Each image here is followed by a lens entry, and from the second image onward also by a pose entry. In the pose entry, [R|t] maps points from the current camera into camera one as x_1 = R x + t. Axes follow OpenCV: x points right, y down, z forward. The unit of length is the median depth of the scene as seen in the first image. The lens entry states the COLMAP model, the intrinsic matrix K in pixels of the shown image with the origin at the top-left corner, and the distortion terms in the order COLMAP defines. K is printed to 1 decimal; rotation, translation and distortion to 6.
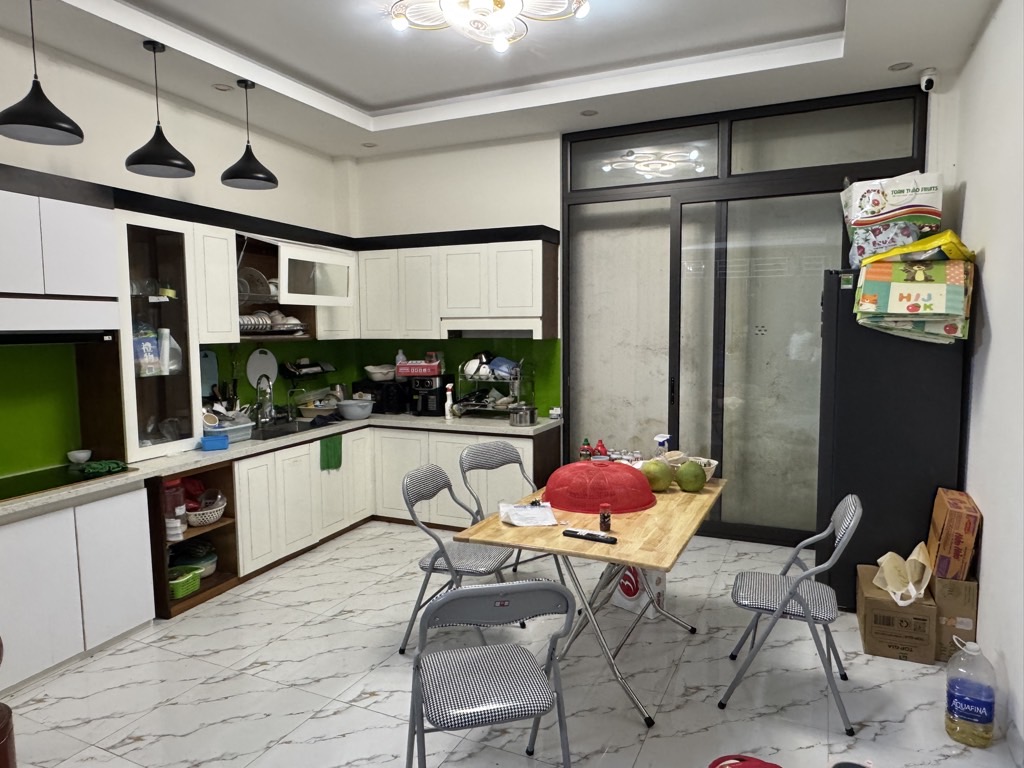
lens RADIAL K [[659.2, 0, 512.0], [0, 659.2, 384.0], [0, 0, 1]] dist [-0.000791, -0.000817]
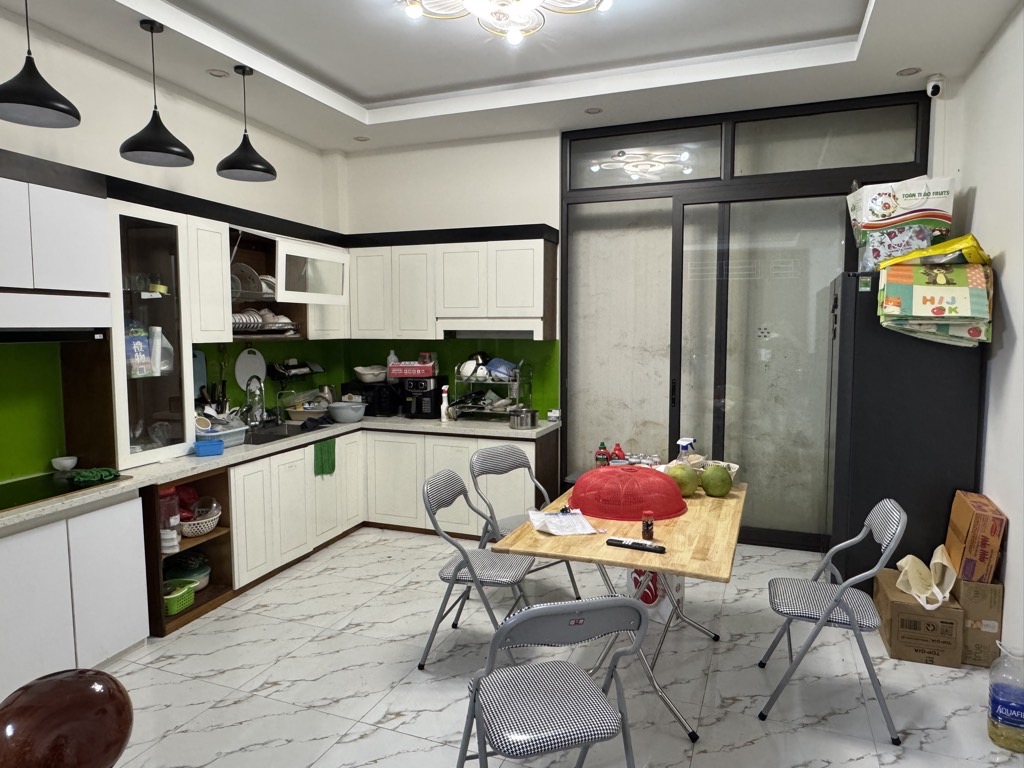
lens RADIAL K [[658.8, 0, 507.9], [0, 658.8, 381.4], [0, 0, 1]] dist [-0.001460, -0.000657]
pose [[0.998266, 0.001693, 0.058839, -0.086490], [-0.001390, 0.999986, -0.005185, -0.002052], [-0.058847, 0.005095, 0.998254, 0.035309]]
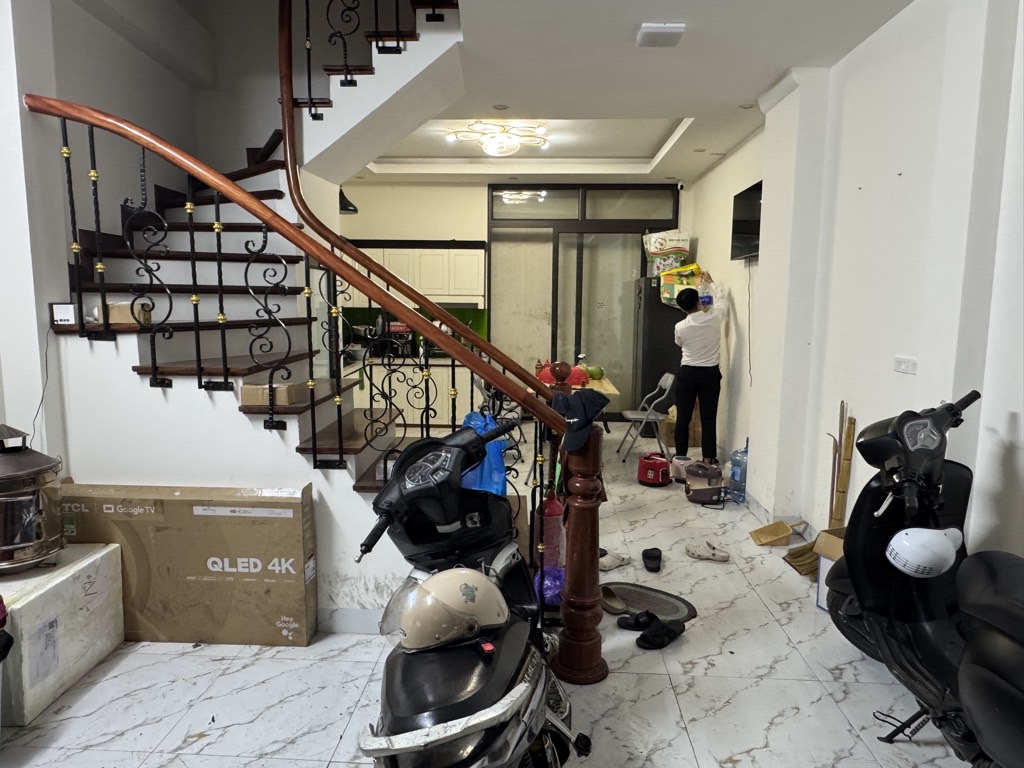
lens RADIAL K [[658.8, 0, 507.9], [0, 658.8, 381.4], [0, 0, 1]] dist [-0.001460, -0.000657]
pose [[0.926595, -0.029010, 0.374941, -0.721144], [0.016404, 0.999189, 0.036771, 0.076190], [-0.375704, -0.027921, 0.926319, -0.790327]]
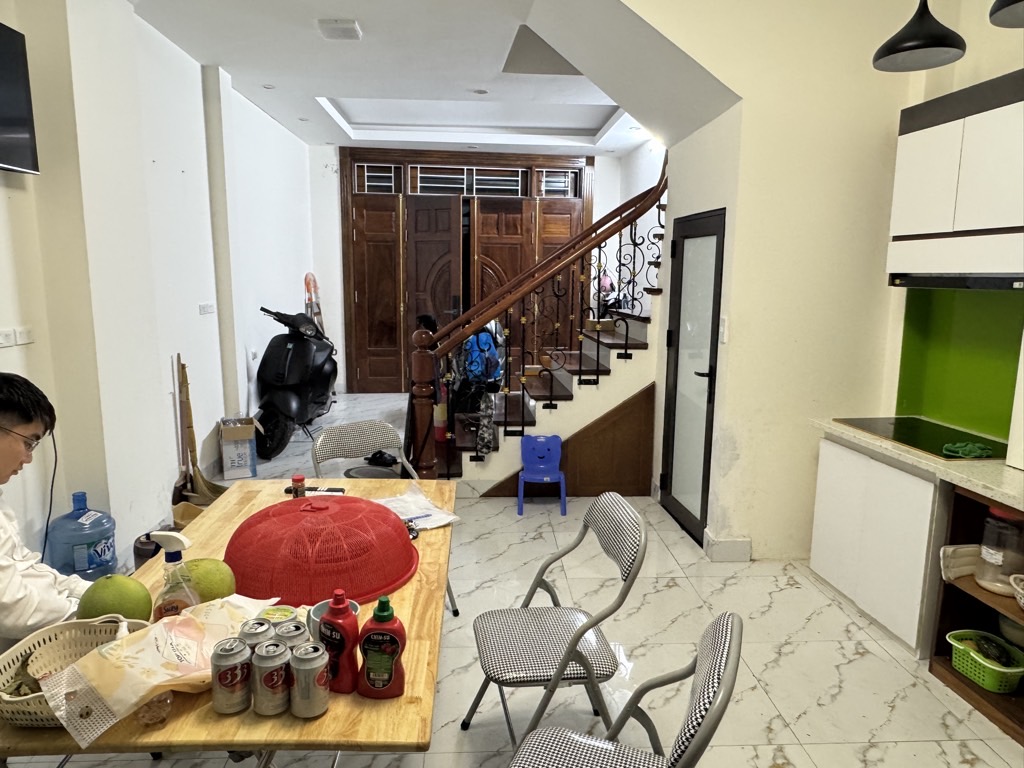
lens RADIAL K [[658.8, 0, 507.9], [0, 658.8, 381.4], [0, 0, 1]] dist [-0.001460, -0.000657]
pose [[-0.884316, 0.072976, -0.461150, 0.204412], [-0.043339, 0.970614, 0.236705, -0.107828], [0.464872, 0.229308, -0.855168, 1.314576]]
